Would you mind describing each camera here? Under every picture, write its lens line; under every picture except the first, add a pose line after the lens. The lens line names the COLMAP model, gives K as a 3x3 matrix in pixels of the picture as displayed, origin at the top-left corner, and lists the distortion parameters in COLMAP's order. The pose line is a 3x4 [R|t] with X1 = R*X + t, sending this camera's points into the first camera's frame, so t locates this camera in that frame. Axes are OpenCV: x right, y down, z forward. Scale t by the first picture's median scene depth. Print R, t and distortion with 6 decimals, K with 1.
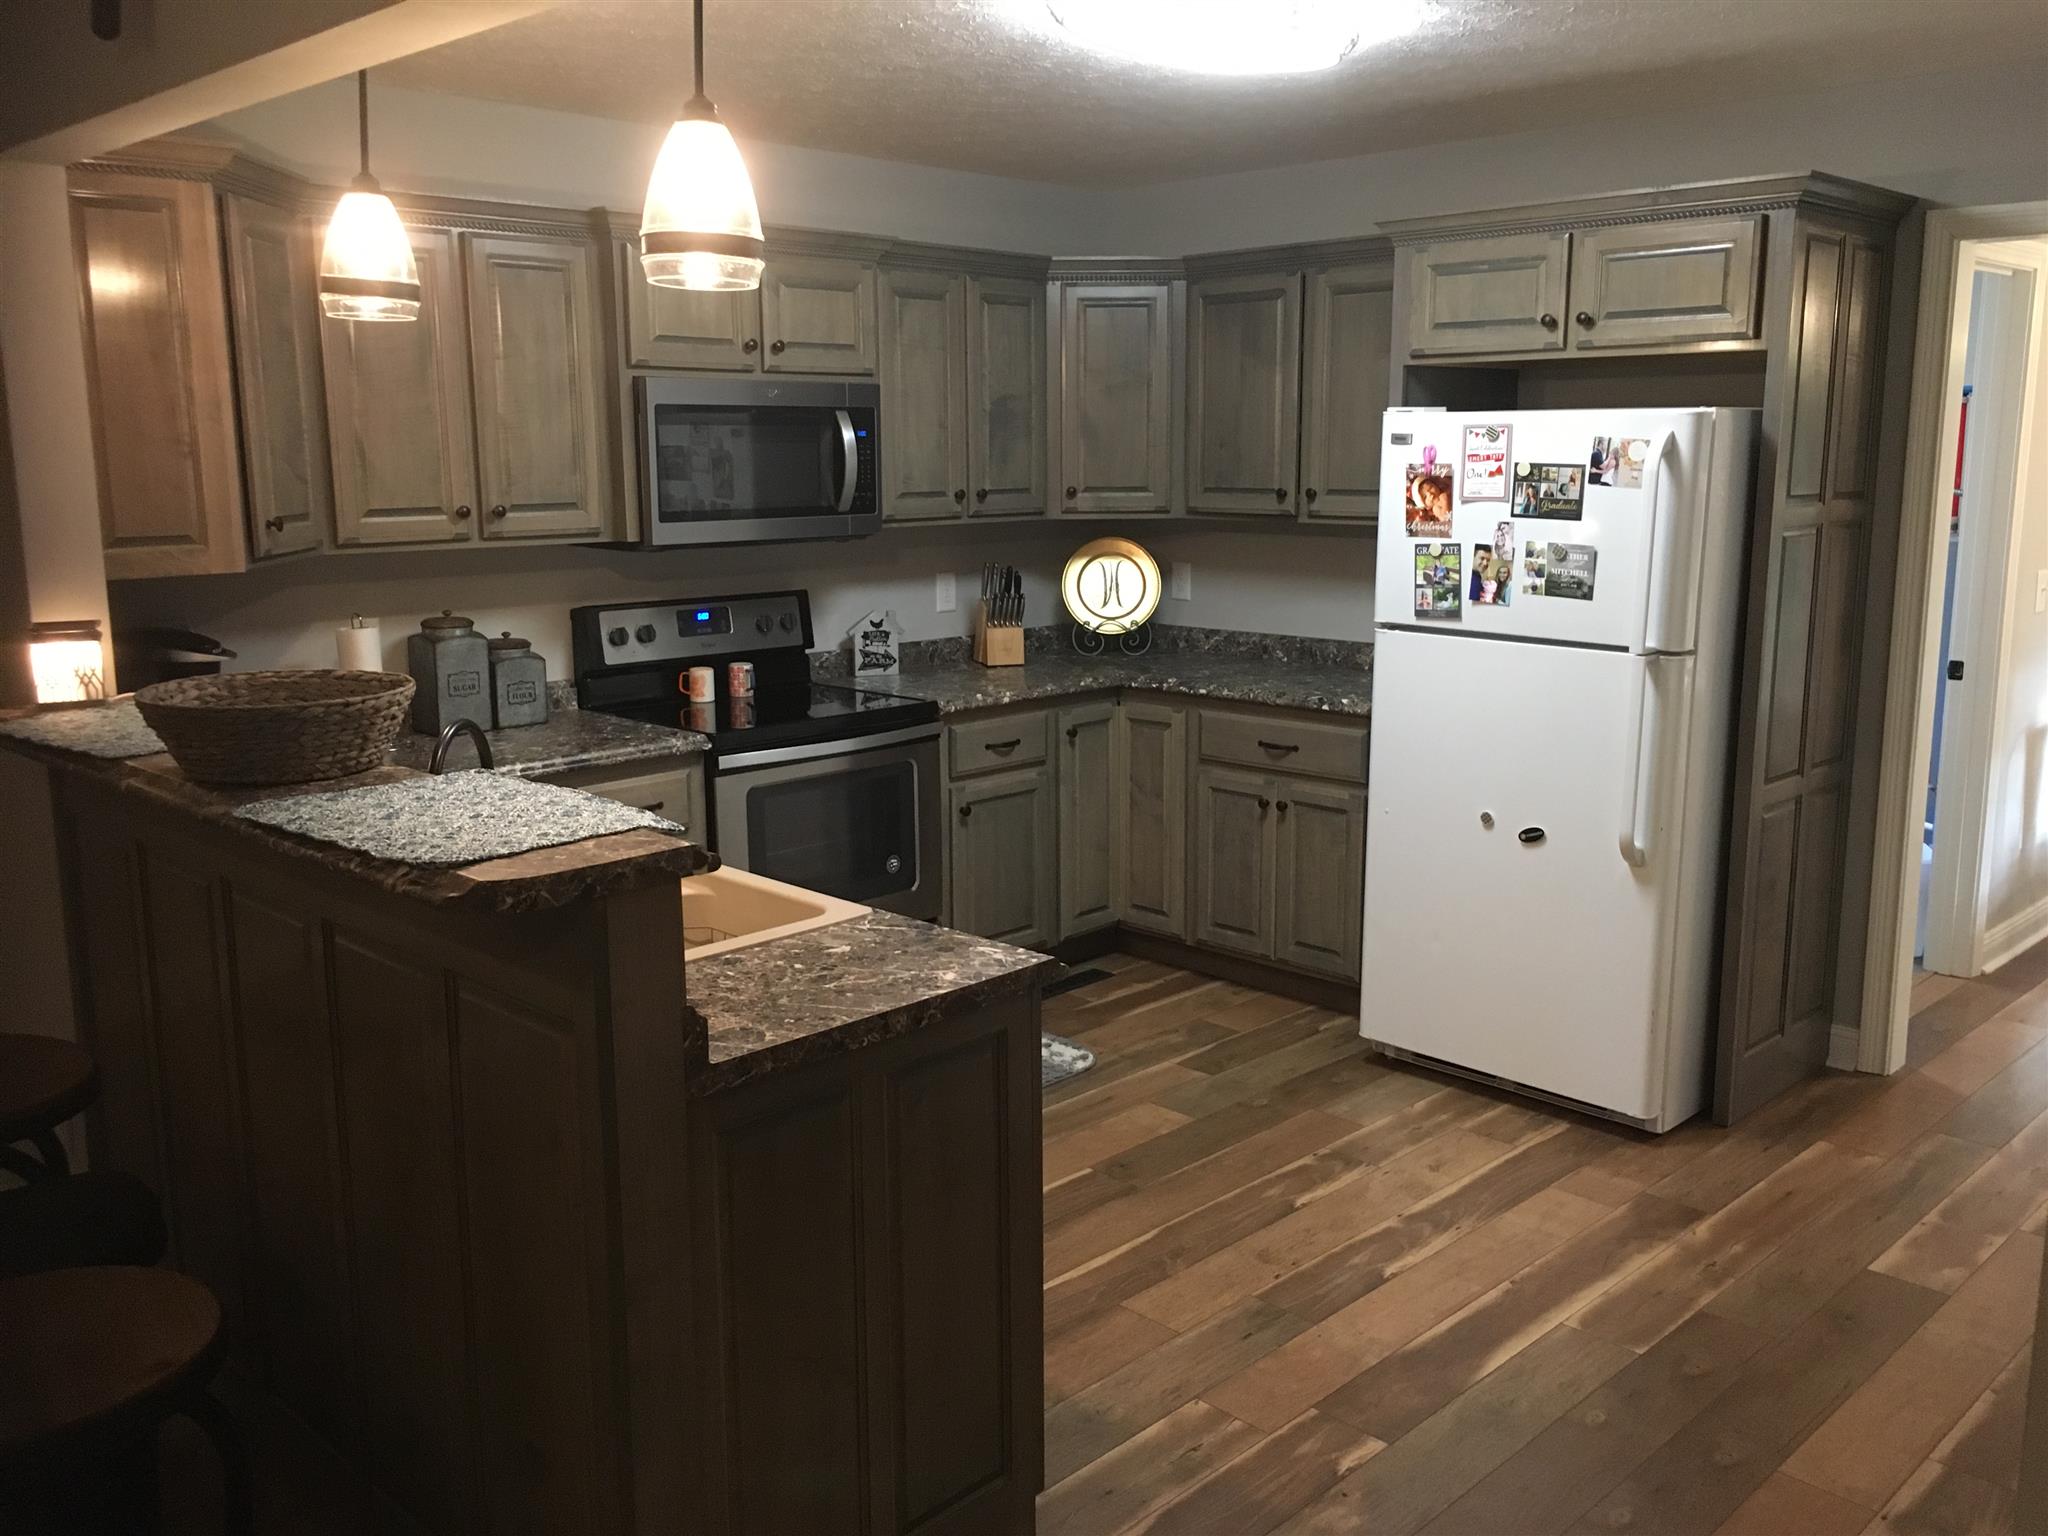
lens RADIAL K [[1726.6, 0, 1024.0], [0, 1726.6, 768.0], [0, 0, 1]] dist [0.041689, -0.003761]
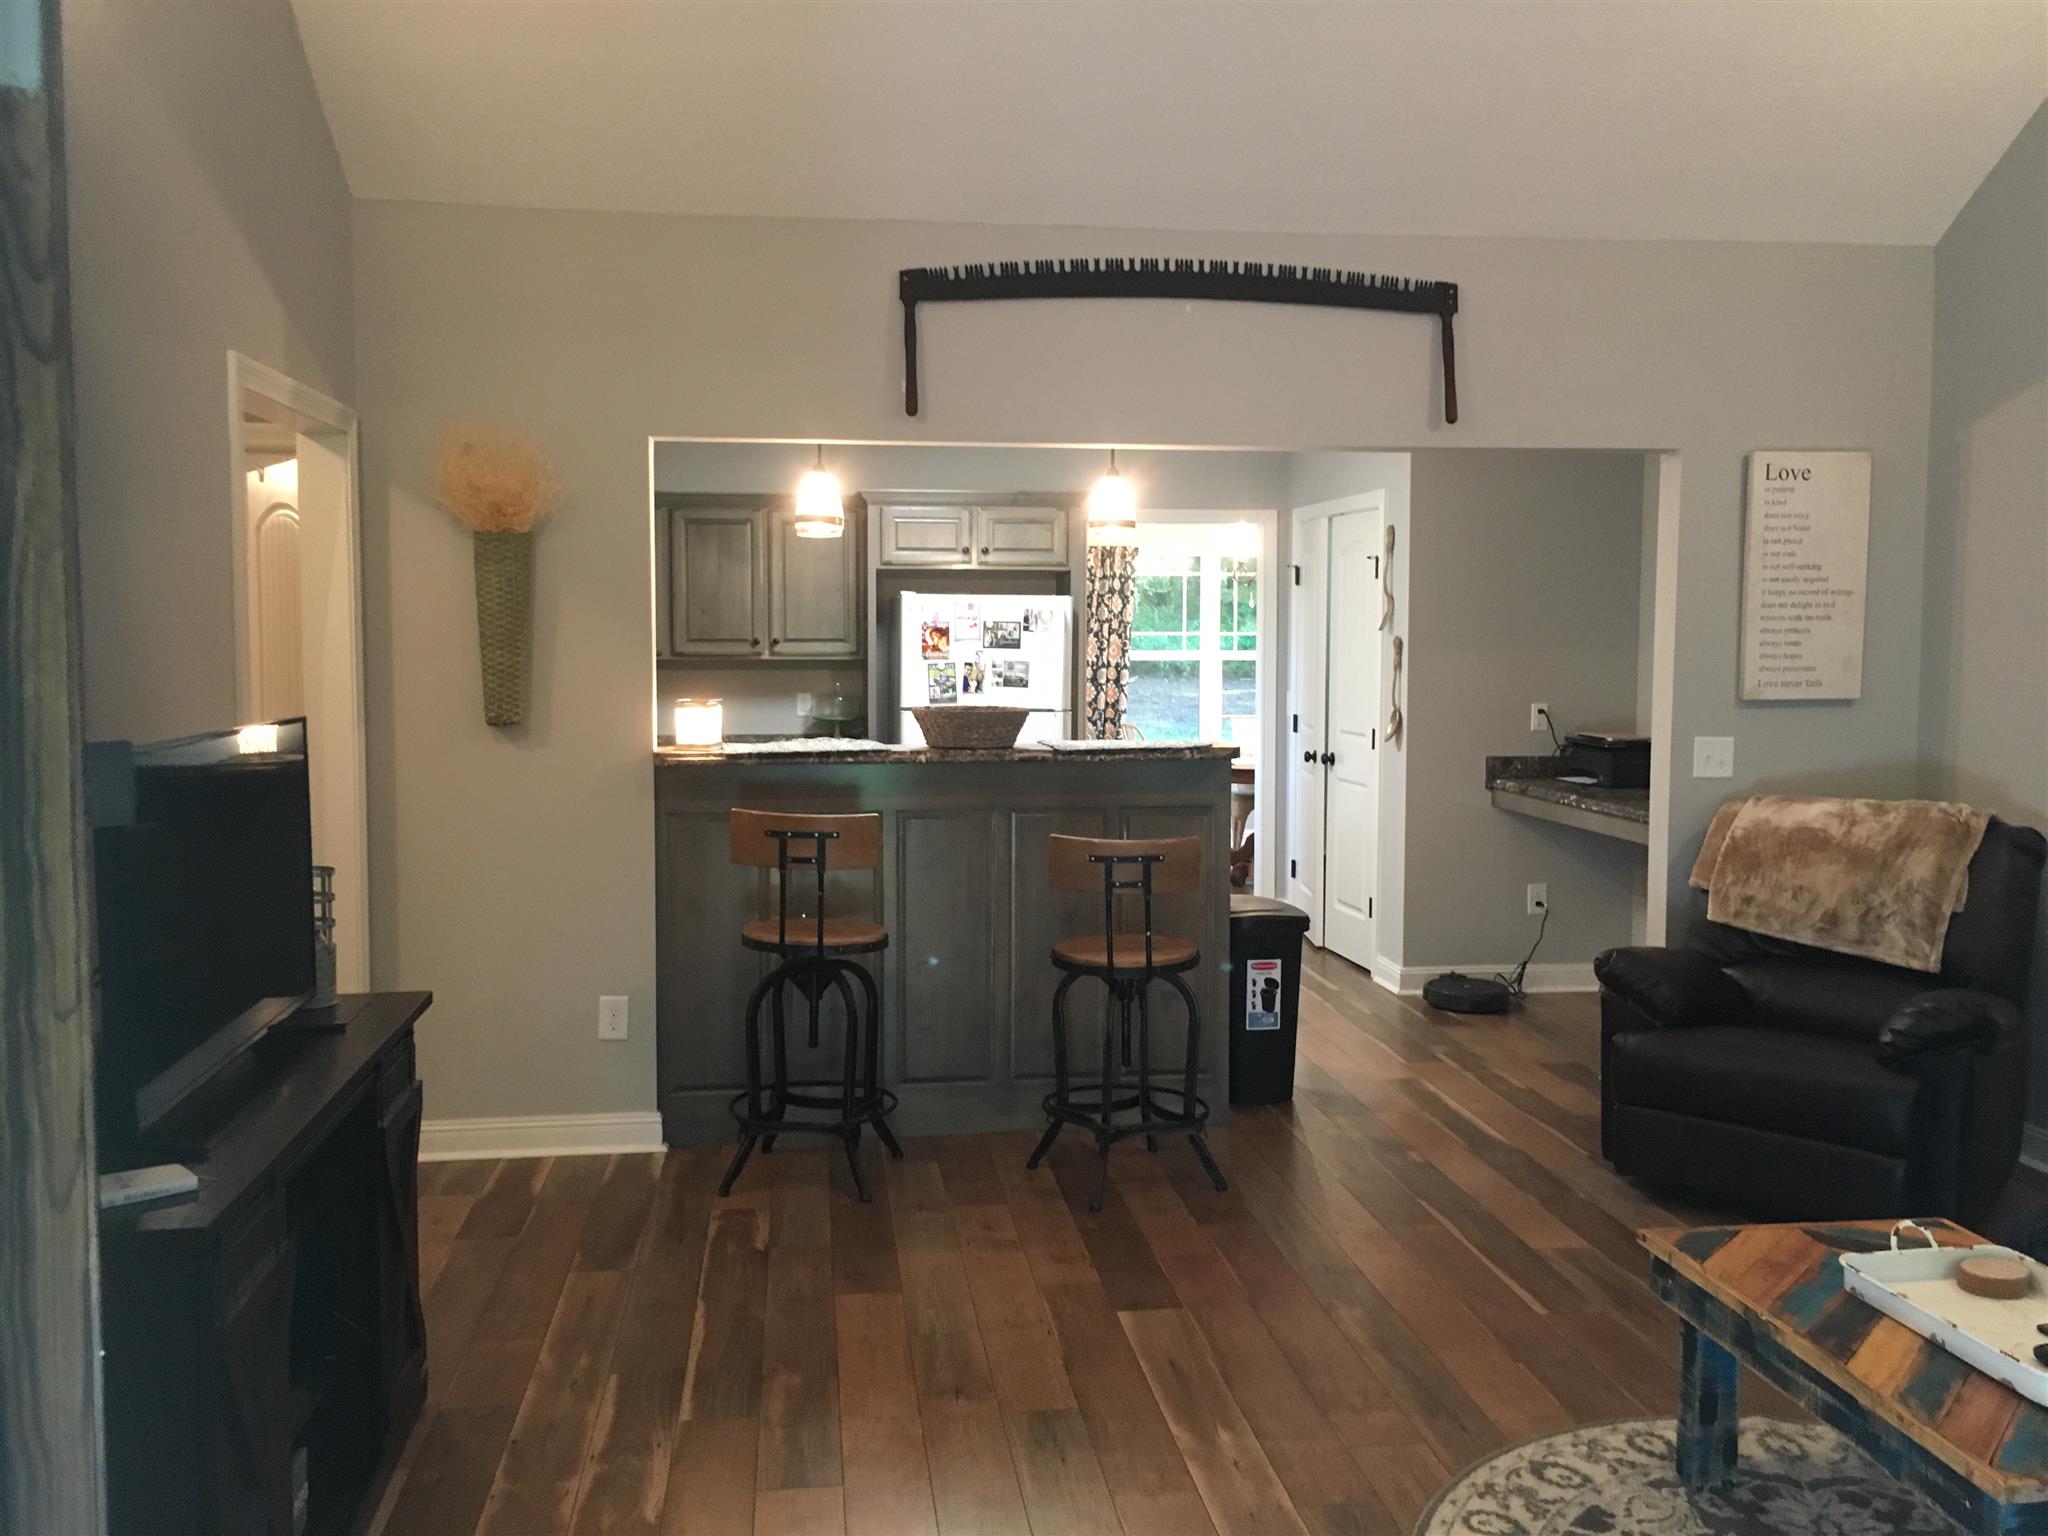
lens RADIAL K [[1726.6, 0, 1024.0], [0, 1726.6, 768.0], [0, 0, 1]] dist [0.041689, -0.003761]
pose [[0.600534, -0.061814, 0.797206, -1.244679], [0.145266, 0.988850, -0.032755, 0.059654], [-0.786293, 0.135478, 0.602818, -0.194434]]
